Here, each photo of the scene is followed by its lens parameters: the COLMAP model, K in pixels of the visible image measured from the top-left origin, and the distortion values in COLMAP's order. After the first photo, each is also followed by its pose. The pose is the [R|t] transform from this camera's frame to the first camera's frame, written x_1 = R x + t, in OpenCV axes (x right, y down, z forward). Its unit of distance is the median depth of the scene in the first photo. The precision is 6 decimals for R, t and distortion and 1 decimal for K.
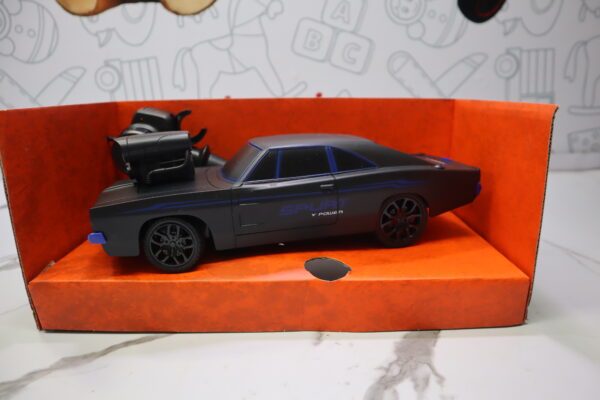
lens RADIAL K [[426.4, 0, 306.5], [0, 426.4, 197.0], [0, 0, 1]] dist [-0.123756, 0.077023]
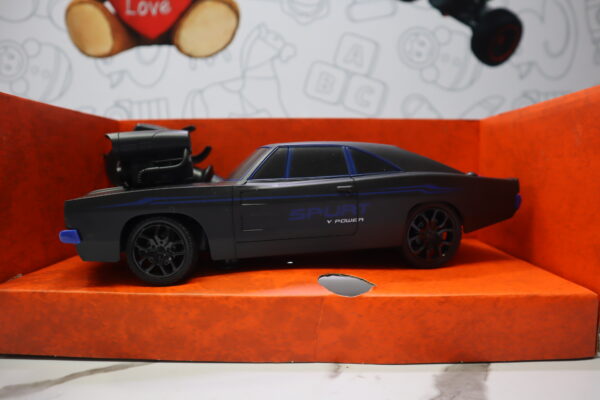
lens RADIAL K [[426.4, 0, 305.4], [0, 426.4, 191.0], [0, 0, 1]] dist [-0.123756, 0.077023]
pose [[0.999626, 0.006752, -0.026502, -0.003971], [-0.011716, 0.981350, -0.191873, 0.067257], [0.024712, 0.192112, 0.981062, 0.072967]]
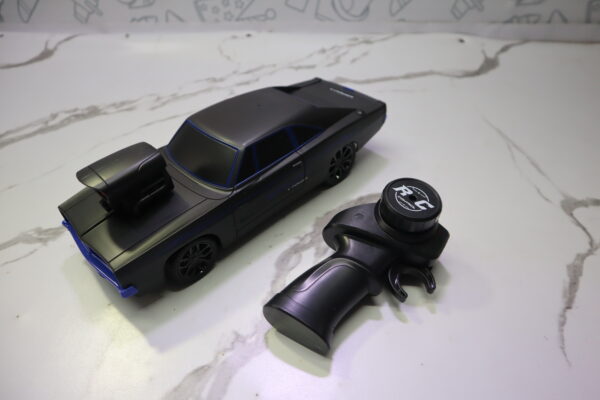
lens RADIAL K [[426.4, 0, 303.2], [0, 426.4, 205.6], [0, 0, 1]] dist [-0.123756, 0.077023]
pose [[0.993779, 0.076627, -0.080821, 0.116419], [-0.034887, 0.903345, 0.427493, -0.115678], [0.105767, -0.422013, 0.900399, -0.094077]]
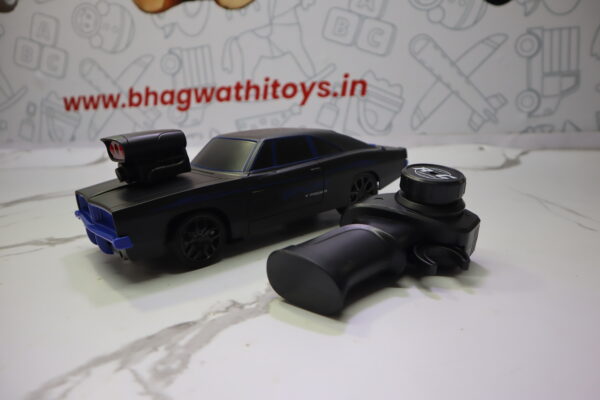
lens RADIAL K [[426.4, 0, 301.0], [0, 426.4, 197.7], [0, 0, 1]] dist [-0.123756, 0.077023]
pose [[0.979798, 0.037328, -0.196474, 0.149440], [-0.040815, 0.999072, -0.013727, 0.106798], [0.195779, 0.021469, 0.980413, -0.117179]]
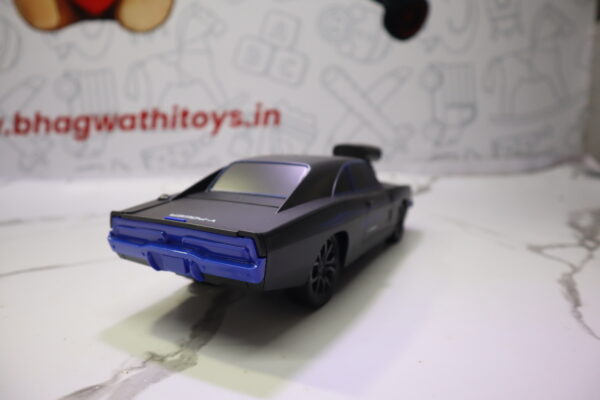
lens RADIAL K [[426.4, 0, 307.5], [0, 426.4, 192.2], [0, 0, 1]] dist [-0.123756, 0.077023]
pose [[0.999445, -0.001065, 0.033298, 0.123326], [0.004877, 0.993399, -0.114607, 0.115609], [-0.032956, 0.114706, 0.992853, -0.072301]]
